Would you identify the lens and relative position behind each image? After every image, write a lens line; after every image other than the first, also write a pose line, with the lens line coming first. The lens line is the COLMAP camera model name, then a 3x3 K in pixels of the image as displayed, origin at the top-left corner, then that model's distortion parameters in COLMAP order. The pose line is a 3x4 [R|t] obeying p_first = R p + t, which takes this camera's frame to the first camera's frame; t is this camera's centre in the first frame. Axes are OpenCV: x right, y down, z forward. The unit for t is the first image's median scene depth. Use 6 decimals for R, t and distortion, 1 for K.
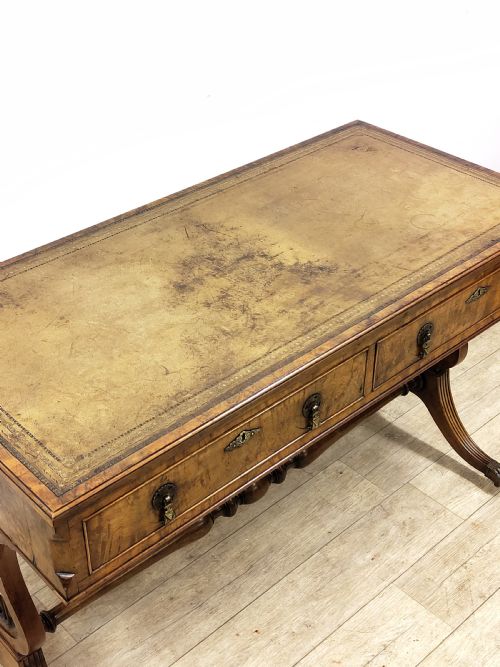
lens RADIAL K [[931.9, 0, 251.5], [0, 931.9, 339.9], [0, 0, 1]] dist [0.160008, -0.658637]
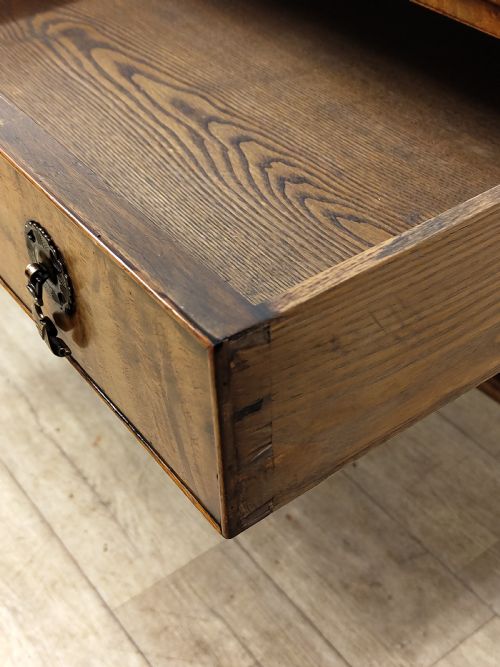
lens RADIAL K [[931.9, 0, 251.5], [0, 931.9, 339.9], [0, 0, 1]] dist [0.160008, -0.658637]
pose [[-0.113331, 0.657543, -0.744844, 0.673814], [-0.565146, 0.573920, 0.592642, -0.197947], [0.817169, 0.488111, 0.306565, 1.093016]]
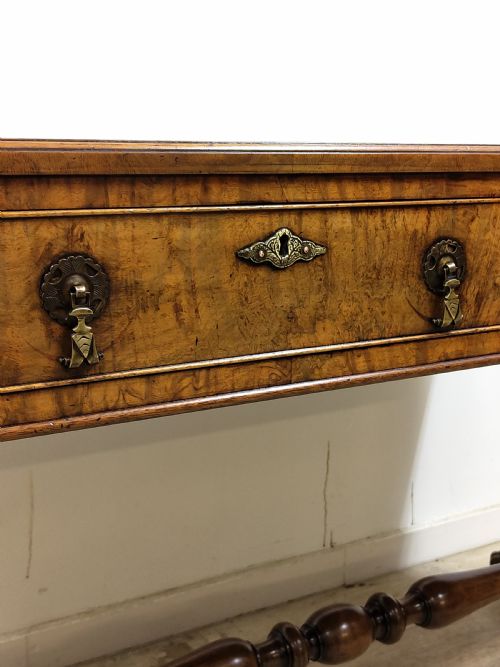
lens RADIAL K [[931.9, 0, 251.5], [0, 931.9, 339.9], [0, 0, 1]] dist [0.160008, -0.658637]
pose [[0.981632, 0.051386, -0.183734, 0.057902], [-0.122010, 0.909450, -0.397511, 0.308877], [0.146670, 0.412627, 0.899014, 0.566748]]
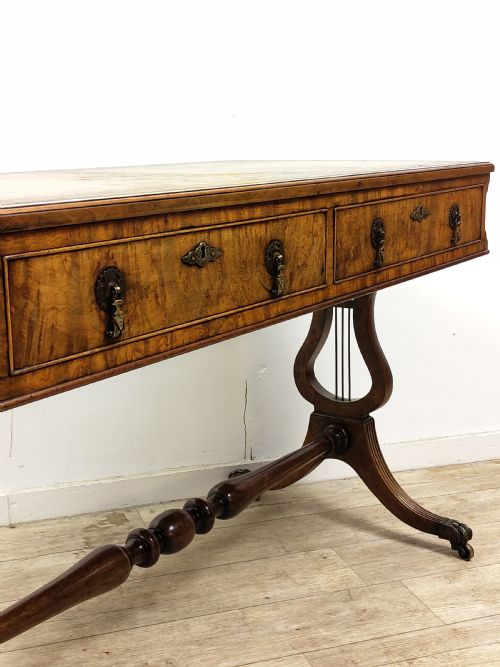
lens RADIAL K [[931.9, 0, 251.5], [0, 931.9, 339.9], [0, 0, 1]] dist [0.160008, -0.658637]
pose [[0.973187, -0.062314, 0.221416, -0.131149], [0.145373, 0.912609, -0.382116, 0.428292], [-0.178255, 0.404058, 0.897197, 0.331762]]
